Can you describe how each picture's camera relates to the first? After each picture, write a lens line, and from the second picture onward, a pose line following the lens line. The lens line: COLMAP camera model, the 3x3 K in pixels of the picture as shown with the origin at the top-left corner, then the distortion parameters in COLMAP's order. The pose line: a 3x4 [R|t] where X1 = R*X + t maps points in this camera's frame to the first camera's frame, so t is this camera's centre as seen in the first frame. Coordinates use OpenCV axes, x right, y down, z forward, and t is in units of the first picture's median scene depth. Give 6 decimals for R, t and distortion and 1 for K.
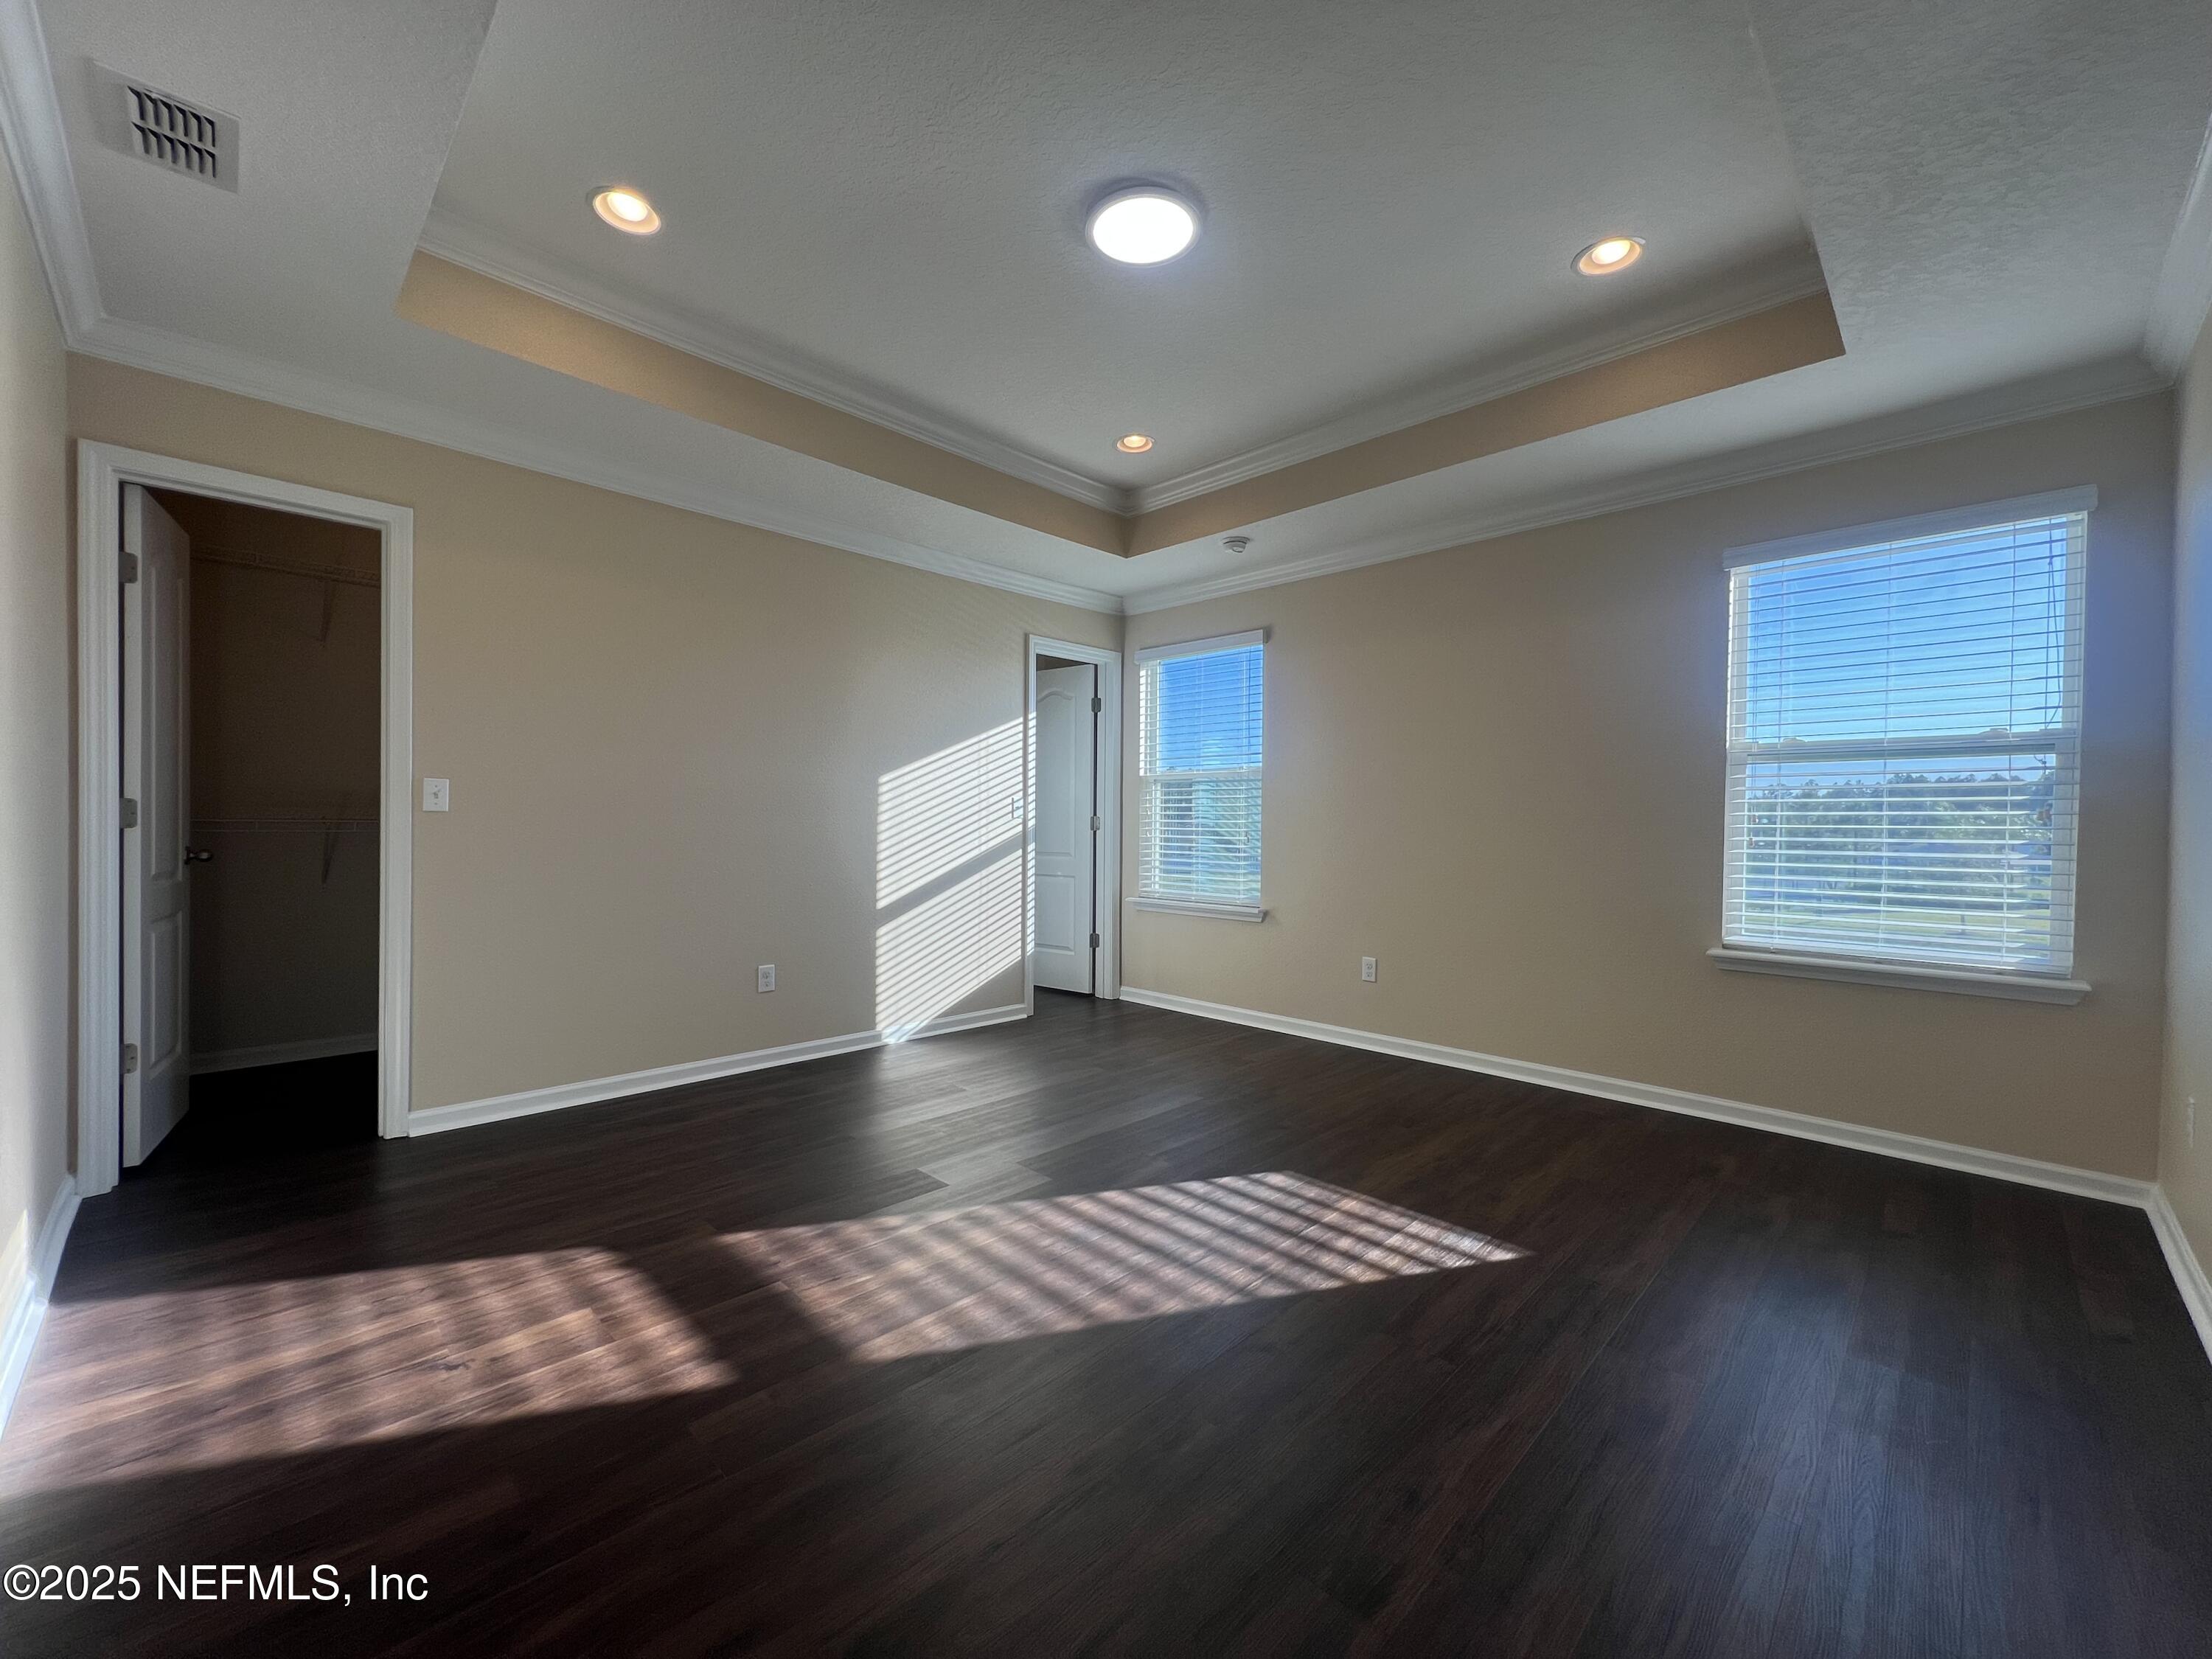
lens RADIAL K [[897.4, 0, 1107.0], [0, 897.4, 838.2], [0, 0, 1]] dist [-0.001102, -0.000216]
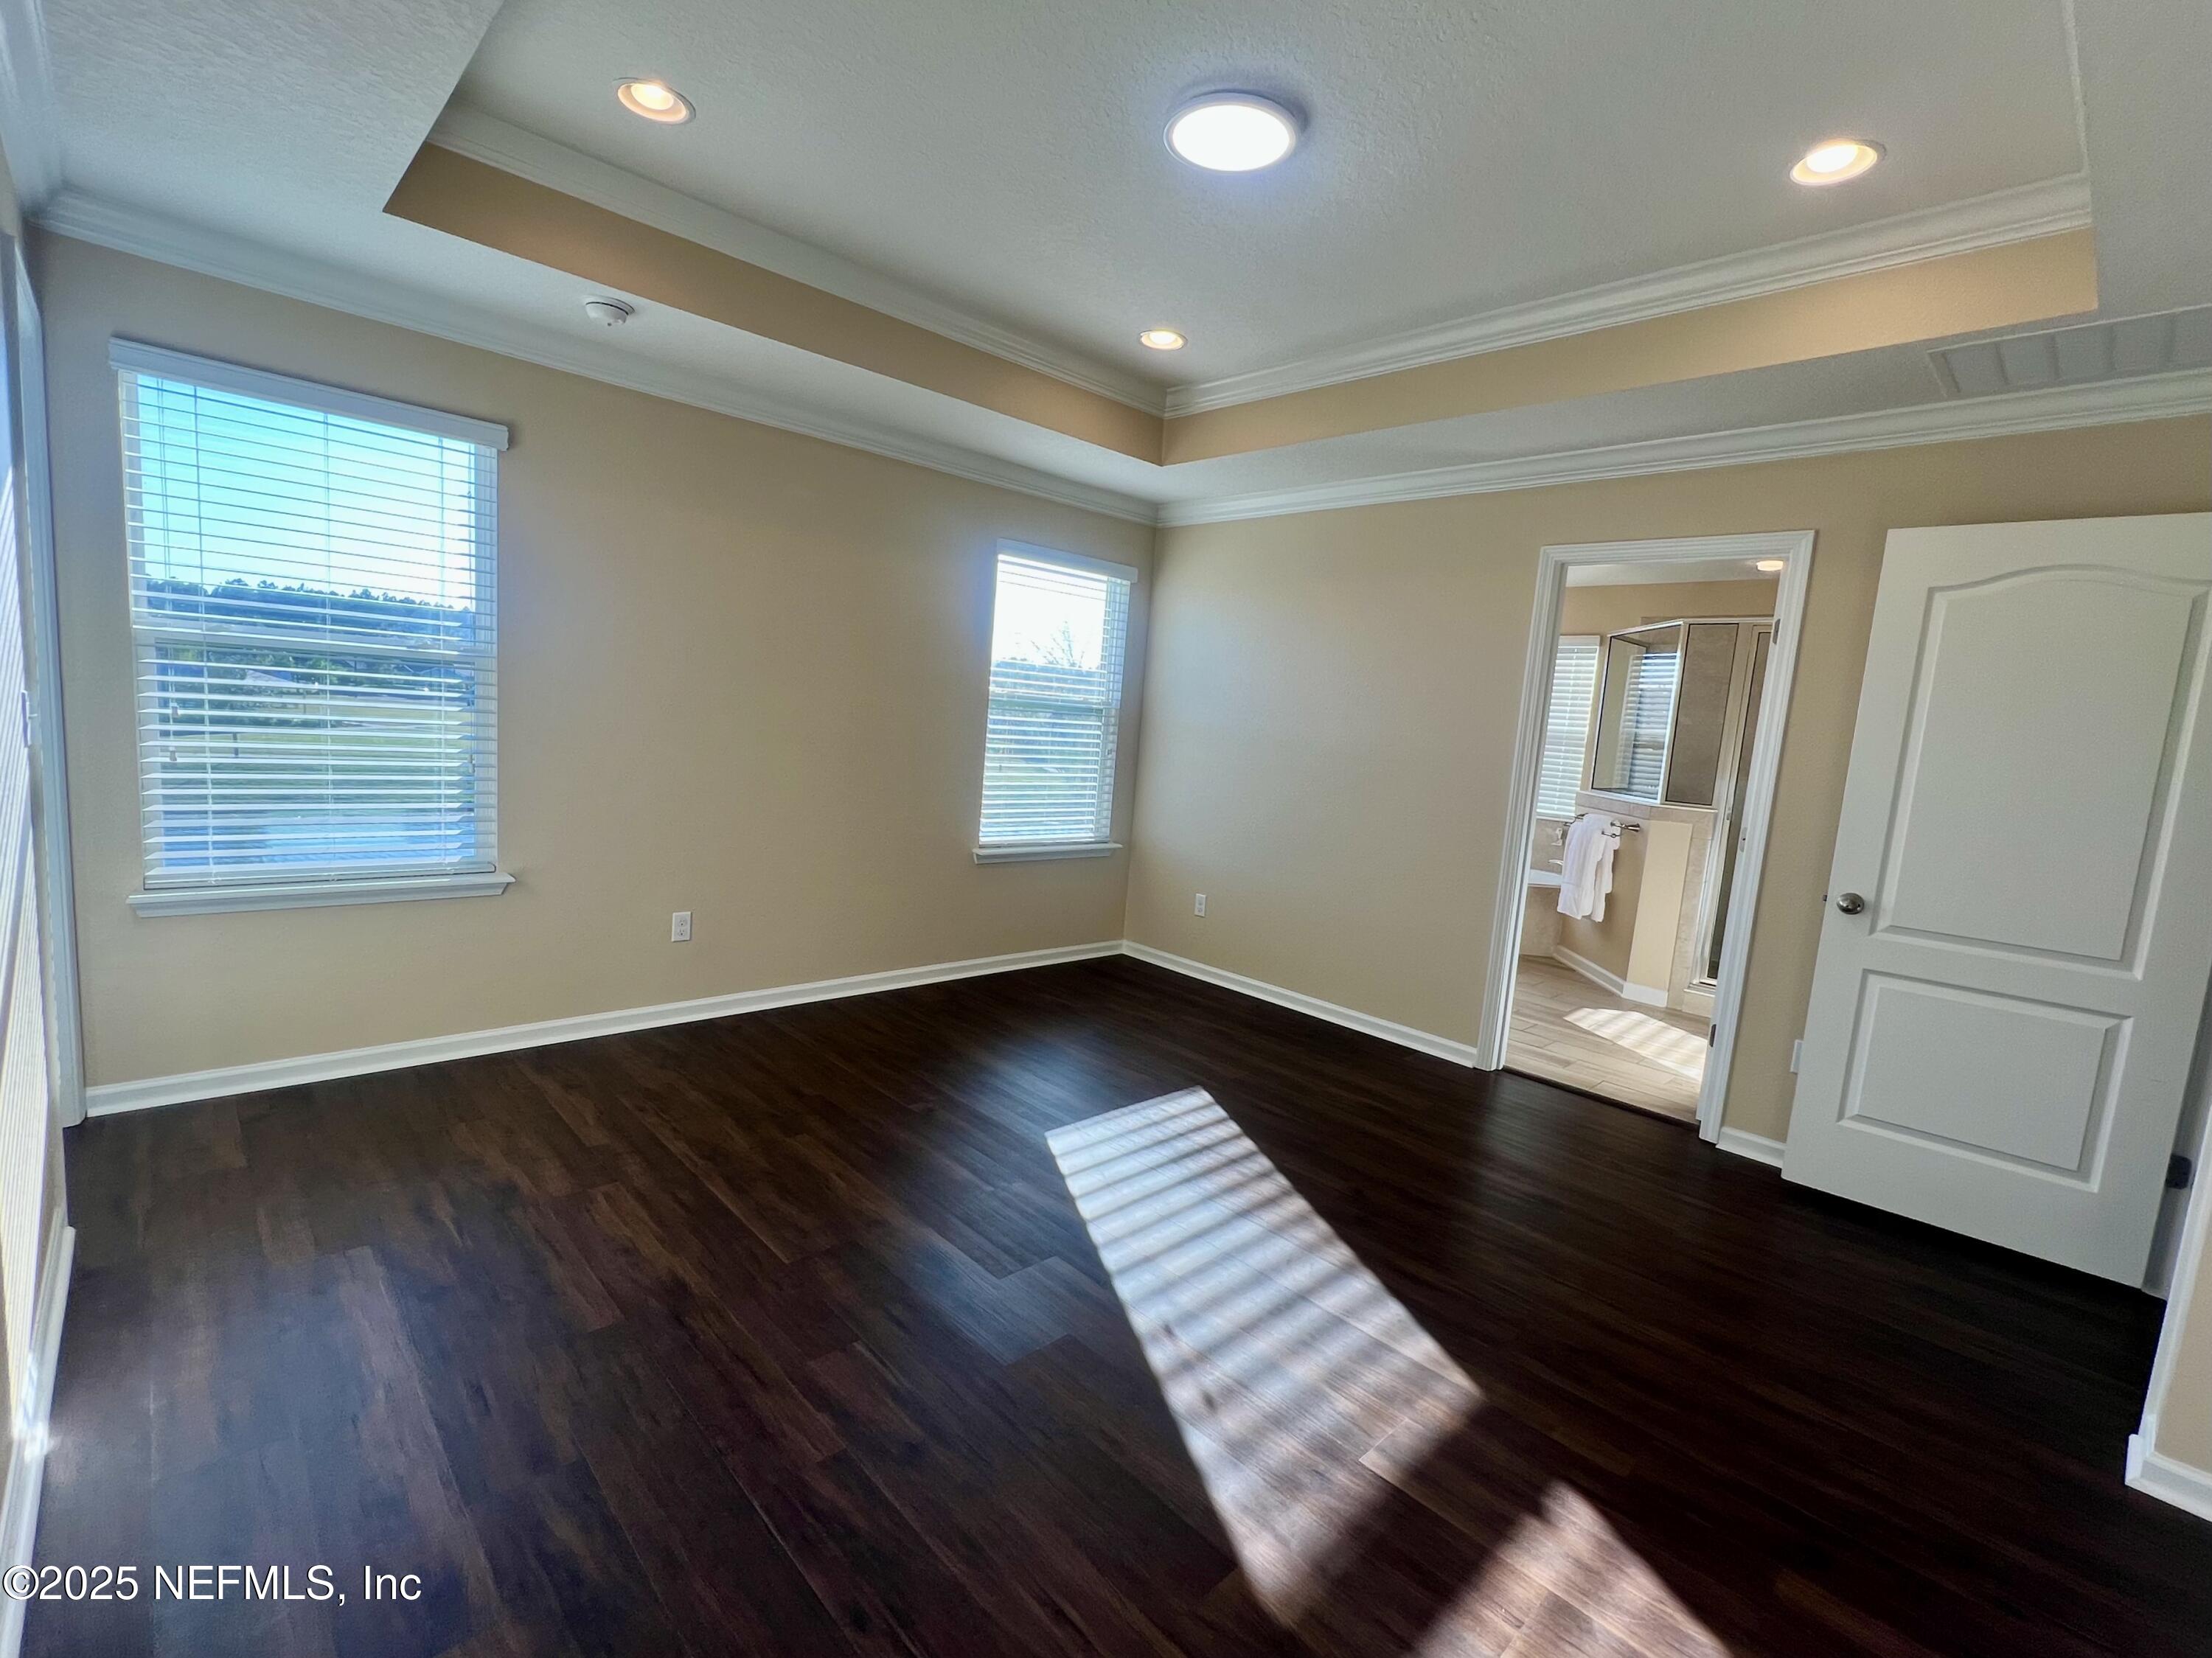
lens RADIAL K [[967.0, 0, 1106.0], [0, 967.0, 829.0], [0, 0, 1]] dist [0.000785, 0.000055]
pose [[0.026902, -0.130538, 0.991078, -0.829250], [-0.064785, 0.989125, 0.132039, -0.121256], [-0.997537, -0.067759, 0.018152, 0.920232]]
